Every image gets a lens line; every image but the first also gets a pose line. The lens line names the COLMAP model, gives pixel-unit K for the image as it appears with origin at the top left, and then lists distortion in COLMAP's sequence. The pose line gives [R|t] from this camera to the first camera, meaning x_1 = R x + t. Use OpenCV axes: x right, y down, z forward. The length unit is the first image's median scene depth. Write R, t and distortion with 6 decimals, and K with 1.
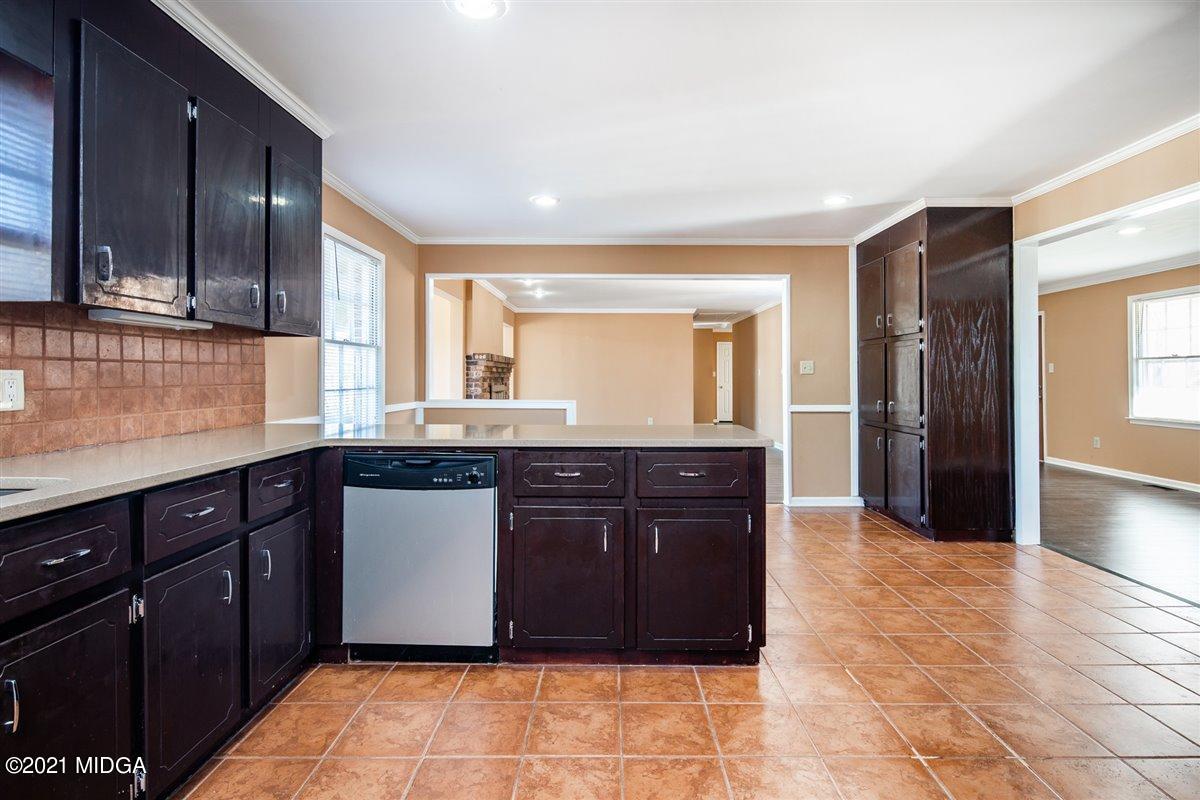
lens RADIAL K [[594.6, 0, 609.3], [0, 594.6, 371.6], [0, 0, 1]] dist [0.001445, -0.001153]
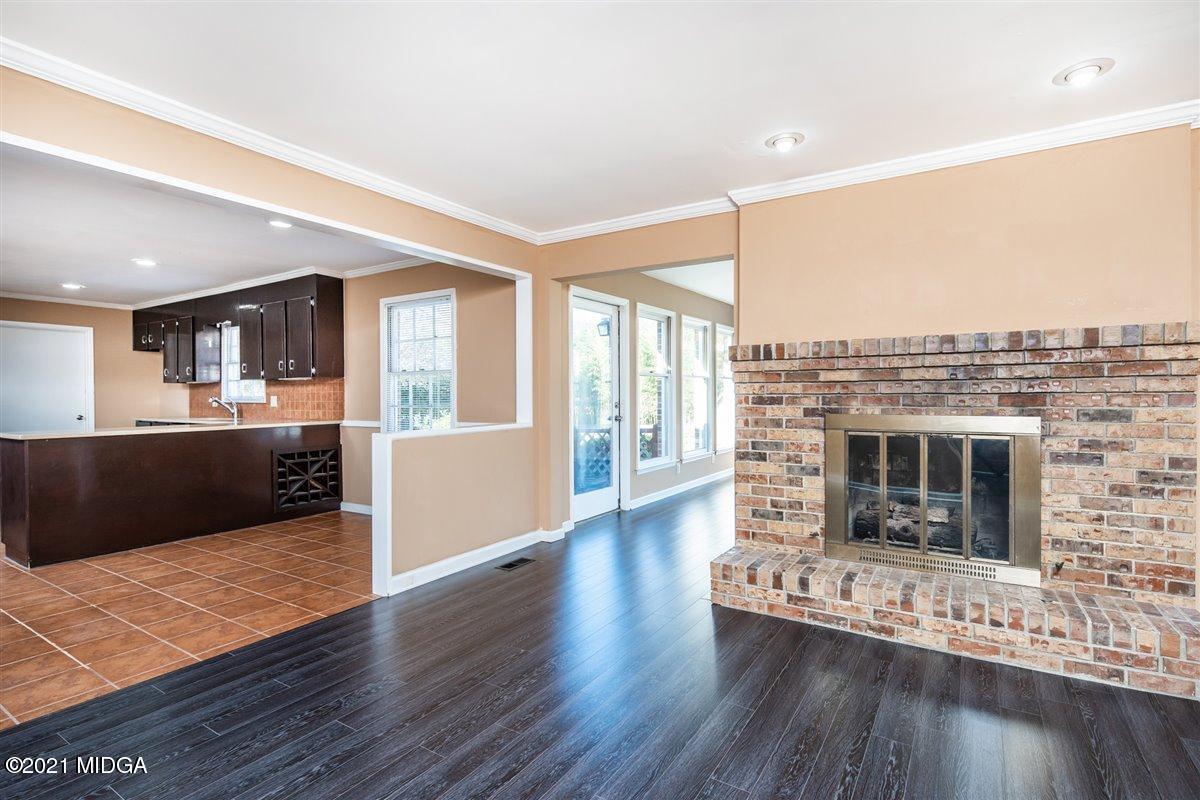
lens RADIAL K [[582.7, 0, 596.6], [0, 582.7, 398.6], [0, 0, 1]] dist [0.002091, -0.002798]
pose [[-0.532815, 0.008682, -0.846187, 0.475159], [0.014969, 0.999888, 0.000834, 0.018398], [0.846100, -0.012223, -0.532885, 2.096708]]
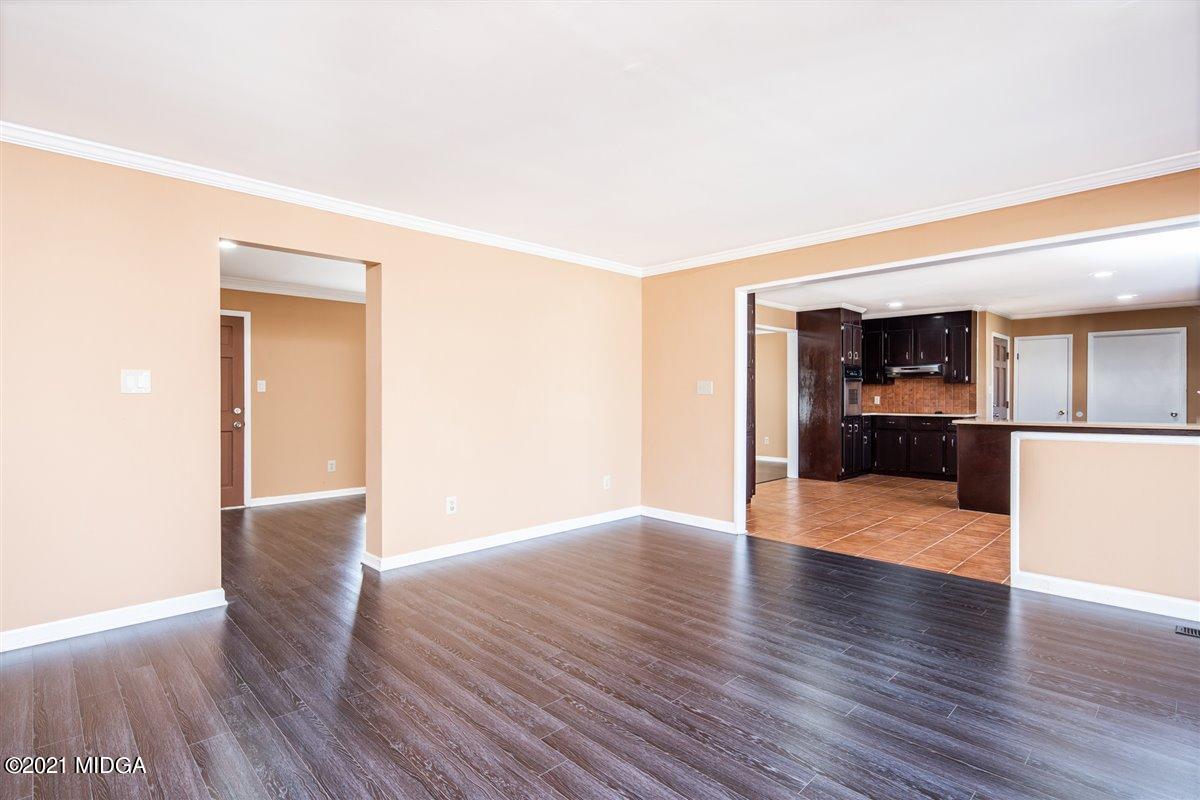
lens RADIAL K [[582.7, 0, 596.6], [0, 582.7, 398.6], [0, 0, 1]] dist [0.002091, -0.002798]
pose [[-0.698871, -0.002980, 0.715242, -0.273407], [-0.006251, 0.999979, -0.001942, 0.019013], [-0.715221, -0.005828, -0.698874, 2.467546]]
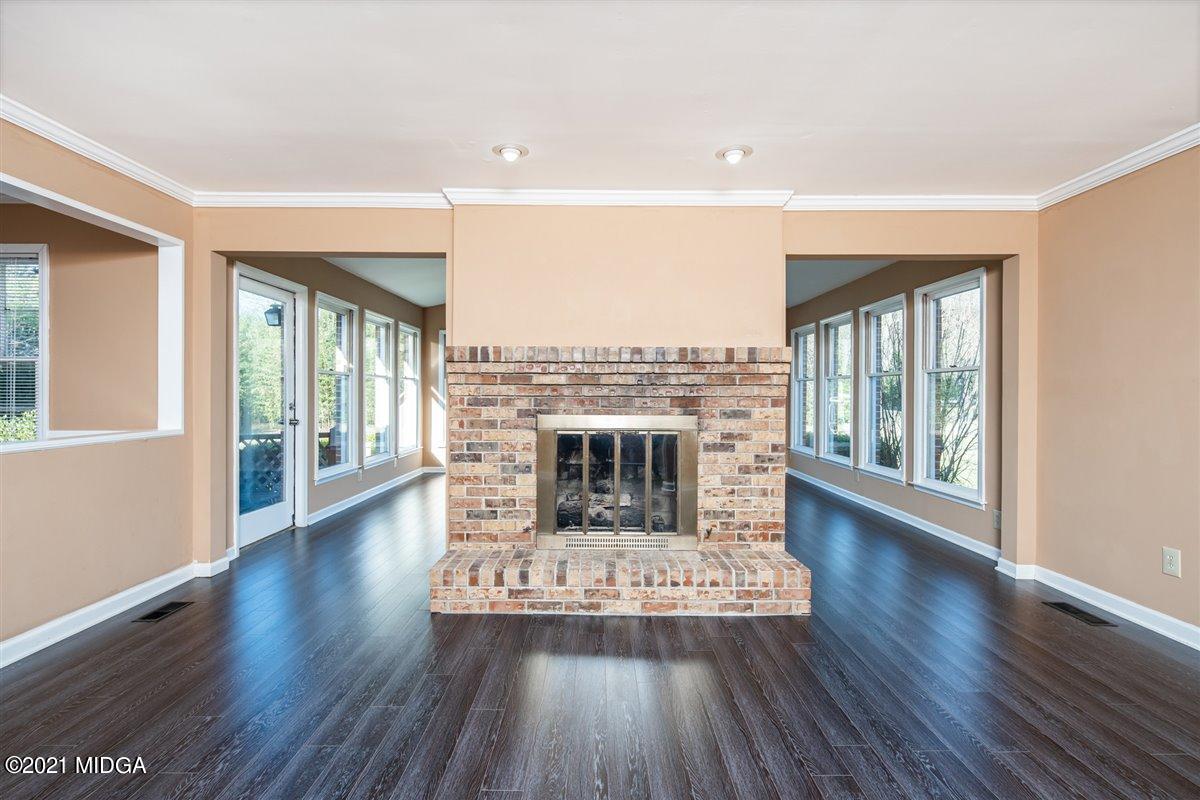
lens RADIAL K [[582.7, 0, 596.6], [0, 582.7, 398.6], [0, 0, 1]] dist [0.002091, -0.002798]
pose [[0.009297, 0.005194, -0.999943, 0.486633], [0.006909, 0.999962, 0.005258, 0.017201], [0.999933, -0.006958, 0.009260, 2.013656]]
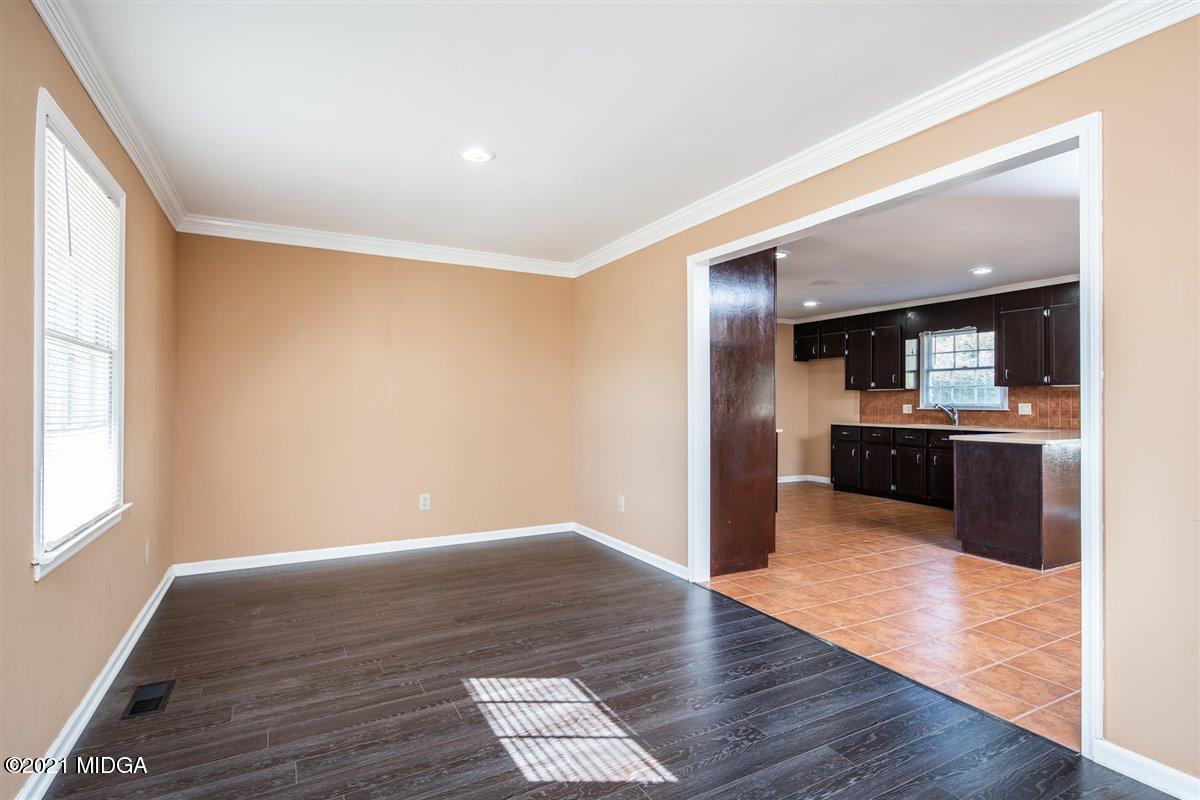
lens RADIAL K [[582.7, 0, 596.6], [0, 582.7, 398.6], [0, 0, 1]] dist [0.002091, -0.002798]
pose [[-0.878796, -0.007999, -0.477131, 1.329422], [0.000750, 0.999835, -0.018142, 0.013415], [0.477197, -0.016301, -0.878645, 1.265933]]
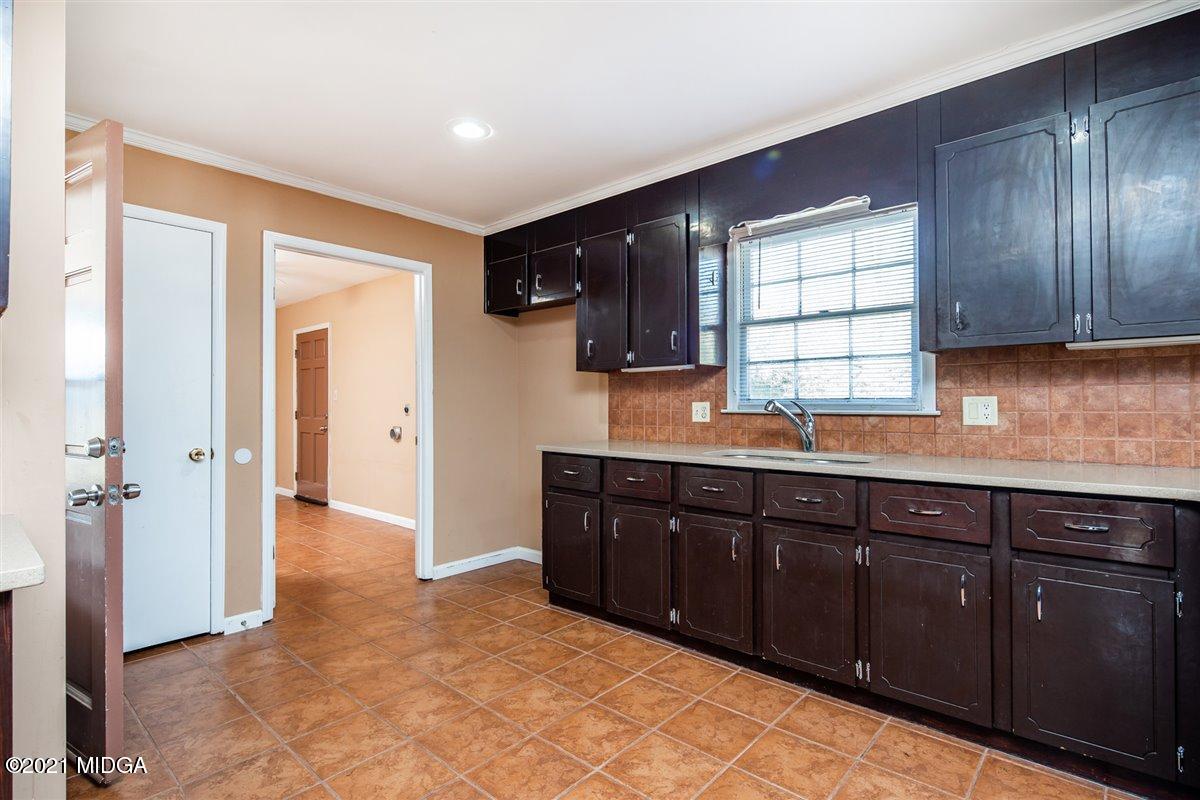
lens RADIAL K [[582.7, 0, 596.6], [0, 582.7, 398.6], [0, 0, 1]] dist [0.002091, -0.002798]
pose [[-0.666927, -0.004097, -0.745112, 0.278047], [0.012402, 0.999785, -0.016599, 0.006107], [0.745020, -0.020311, -0.666733, 0.539966]]
